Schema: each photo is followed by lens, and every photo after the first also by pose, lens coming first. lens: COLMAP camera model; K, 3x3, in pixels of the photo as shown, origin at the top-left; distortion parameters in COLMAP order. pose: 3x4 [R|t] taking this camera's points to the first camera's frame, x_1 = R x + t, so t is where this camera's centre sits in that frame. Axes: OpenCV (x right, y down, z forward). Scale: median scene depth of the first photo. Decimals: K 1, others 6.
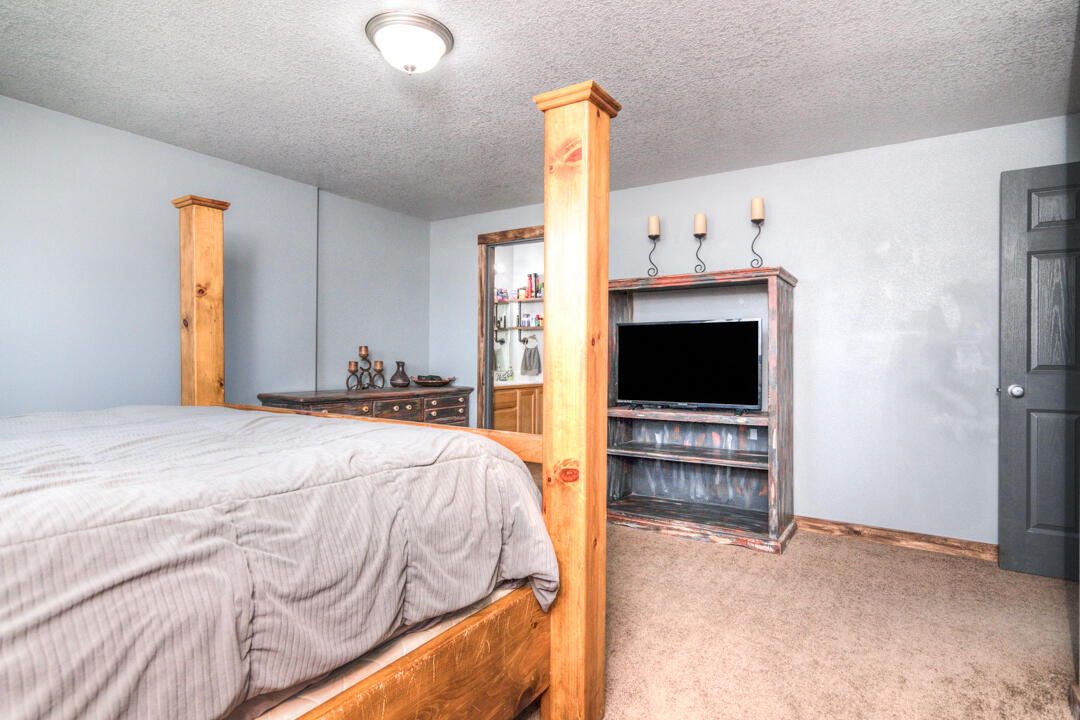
lens RADIAL K [[567.2, 0, 540.0], [0, 567.2, 360.0], [0, 0, 1]] dist [-0.001657, -0.000518]
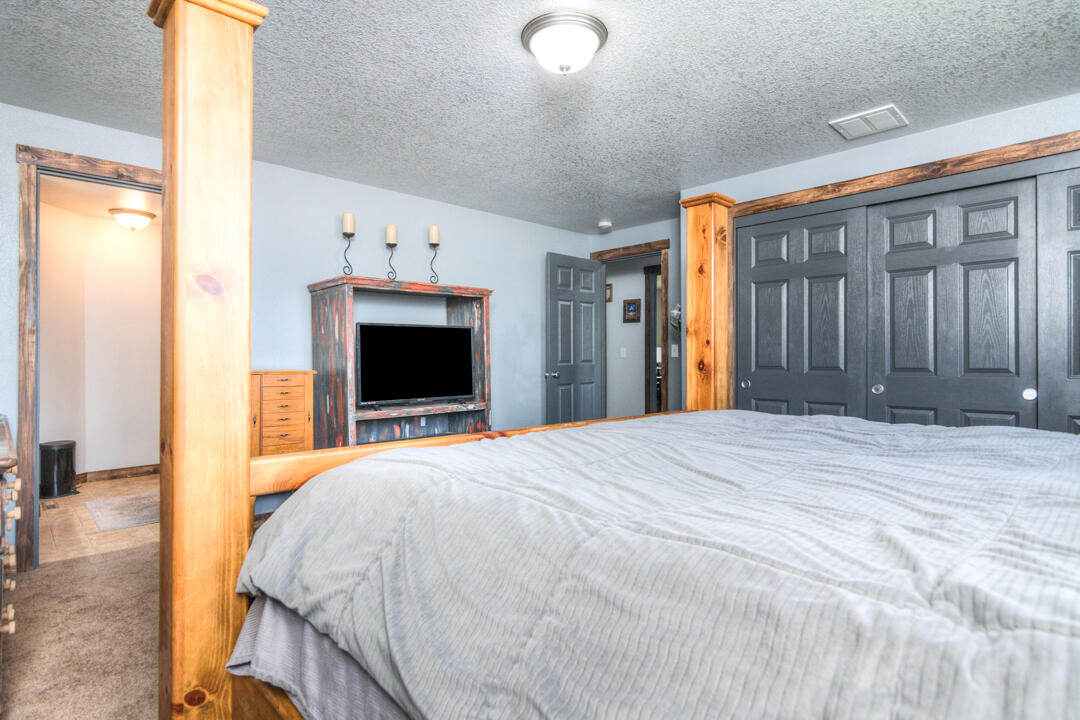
lens RADIAL K [[567.2, 0, 540.0], [0, 567.2, 360.0], [0, 0, 1]] dist [-0.001657, -0.000518]
pose [[0.253833, -0.012077, 0.967173, -0.772577], [0.006898, 0.999919, 0.010675, -0.010286], [-0.967224, 0.003961, 0.253895, 0.501564]]
